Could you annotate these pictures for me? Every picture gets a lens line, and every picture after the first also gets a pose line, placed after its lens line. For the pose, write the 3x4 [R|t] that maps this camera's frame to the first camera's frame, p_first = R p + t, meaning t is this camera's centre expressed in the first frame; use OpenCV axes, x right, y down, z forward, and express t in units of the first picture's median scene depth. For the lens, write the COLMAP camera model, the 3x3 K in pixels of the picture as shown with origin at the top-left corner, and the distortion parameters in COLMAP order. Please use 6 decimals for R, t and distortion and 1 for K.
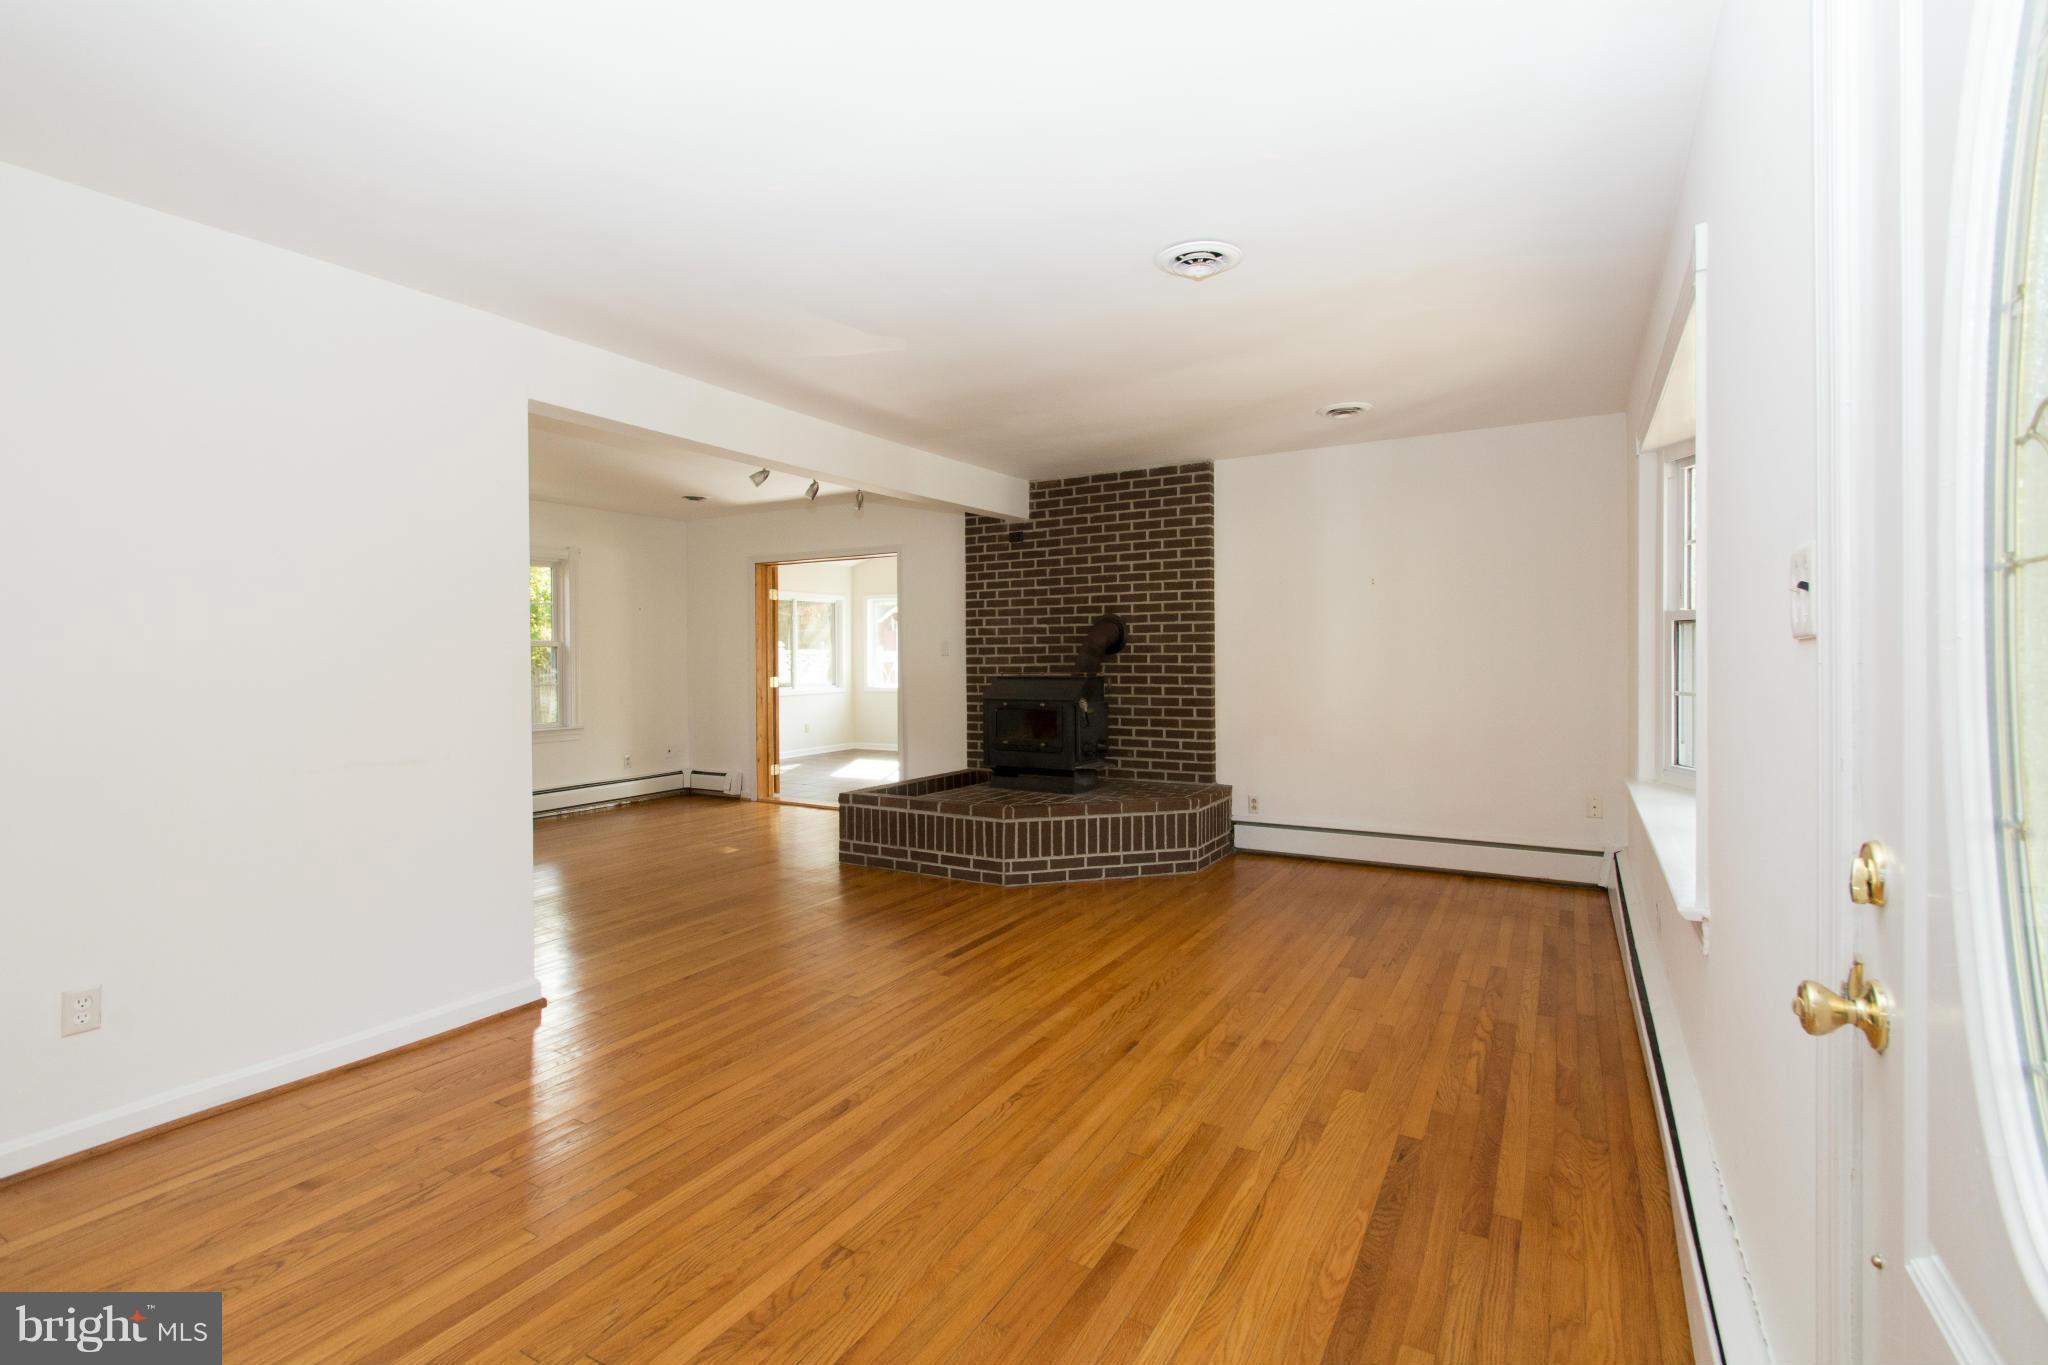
lens RADIAL K [[905.0, 0, 1026.6], [0, 905.0, 671.3], [0, 0, 1]] dist [0.005438, -0.000063]
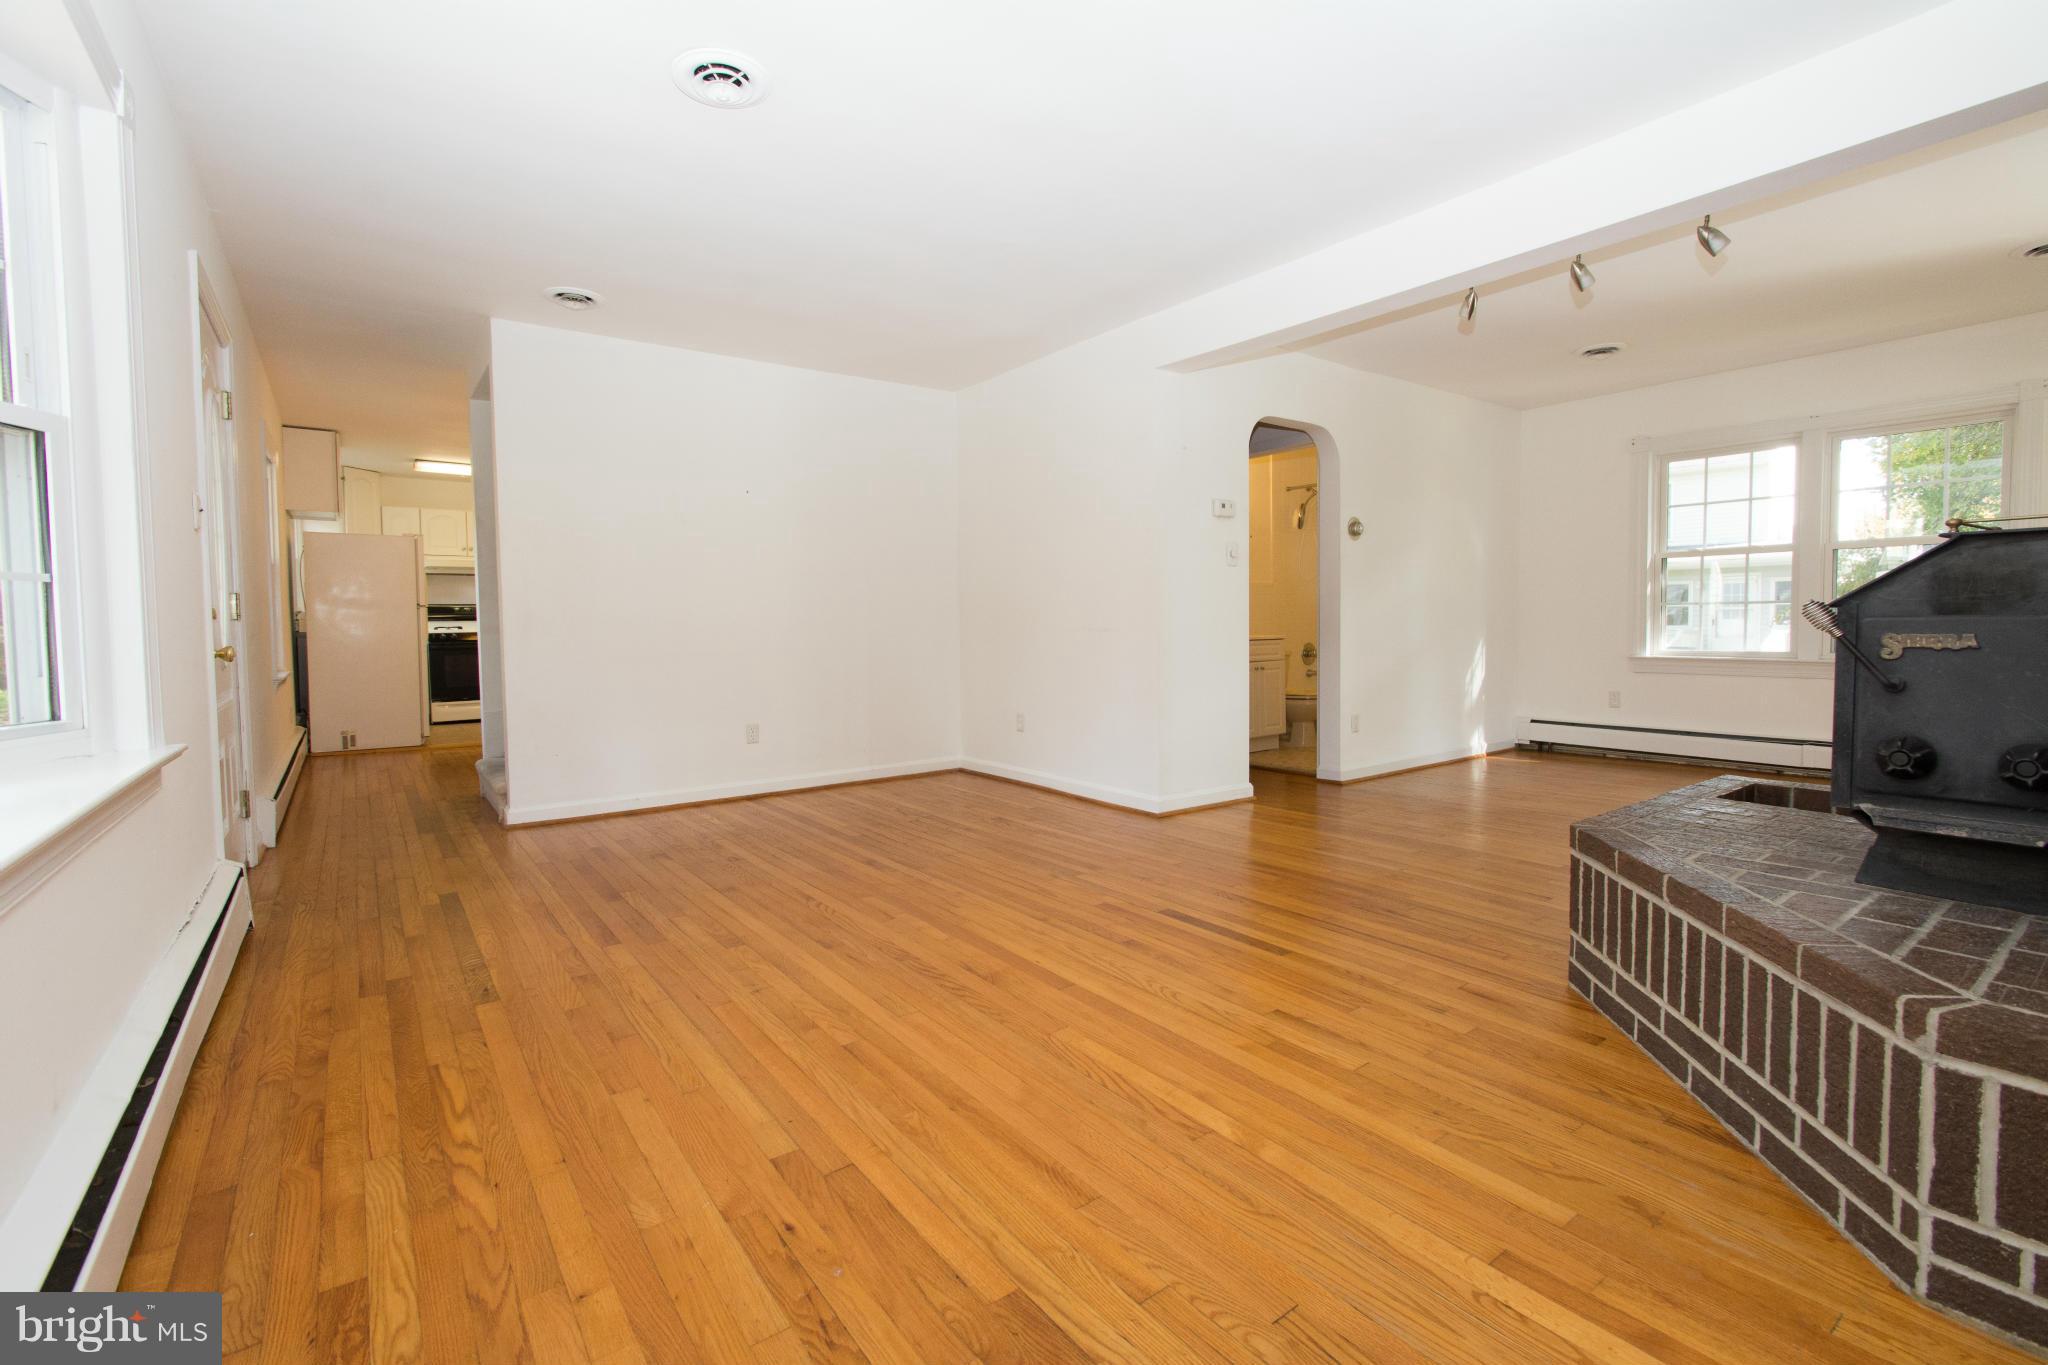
lens RADIAL K [[905.0, 0, 1024.8], [0, 905.0, 667.3], [0, 0, 1]] dist [0.005438, -0.000063]
pose [[-0.383041, 0.064413, -0.921483, 0.890400], [-0.002674, 0.997484, 0.070837, 0.064195], [0.923727, 0.029598, -0.381906, 1.563980]]
